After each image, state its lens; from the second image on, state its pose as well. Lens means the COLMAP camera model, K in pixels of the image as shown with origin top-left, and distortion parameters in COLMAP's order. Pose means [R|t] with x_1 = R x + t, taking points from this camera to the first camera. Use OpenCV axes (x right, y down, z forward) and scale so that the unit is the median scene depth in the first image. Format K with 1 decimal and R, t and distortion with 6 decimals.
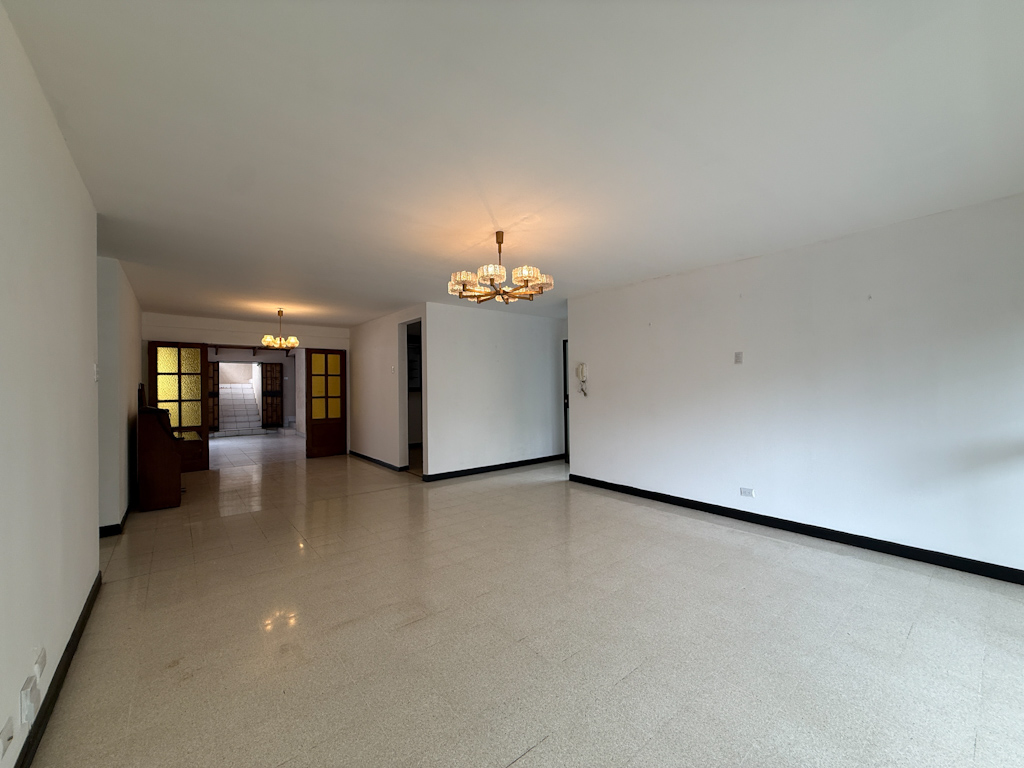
lens RADIAL K [[407.0, 0, 512.0], [0, 407.0, 384.0], [0, 0, 1]] dist [-0.001948, 0.000078]
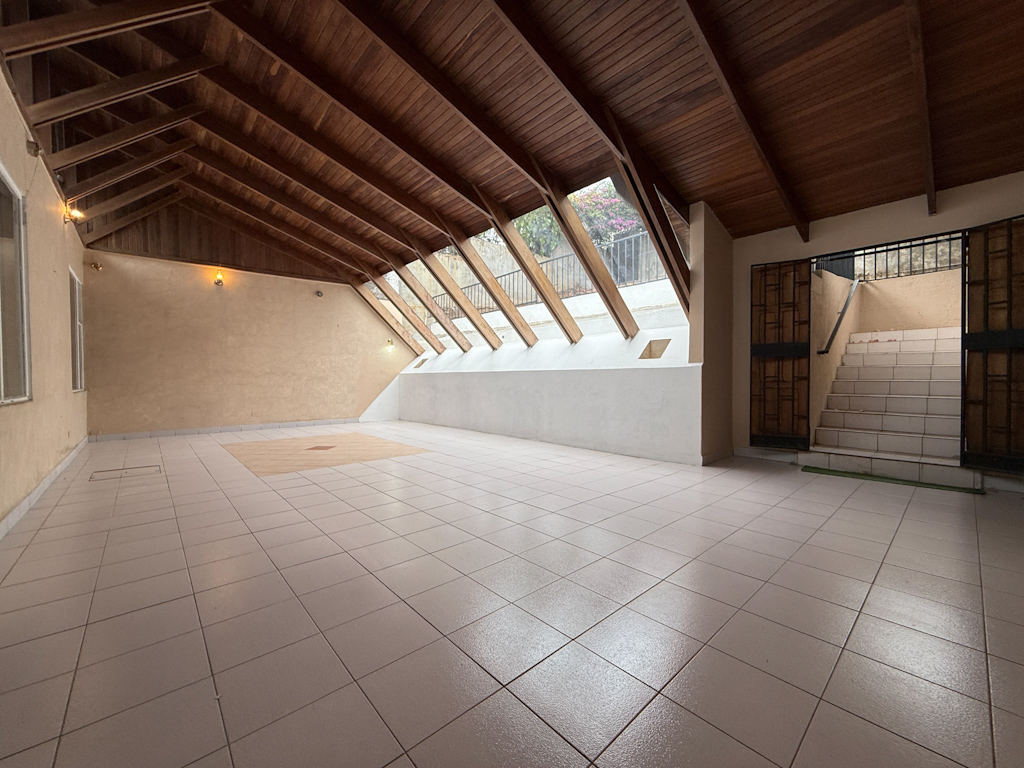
lens RADIAL K [[407.0, 0, 512.0], [0, 407.0, 384.0], [0, 0, 1]] dist [-0.001948, 0.000078]
pose [[0.028116, 0.027934, -0.999214, -0.344222], [0.015534, 0.999477, 0.028379, 0.039525], [0.999484, -0.016320, 0.027667, 0.680891]]
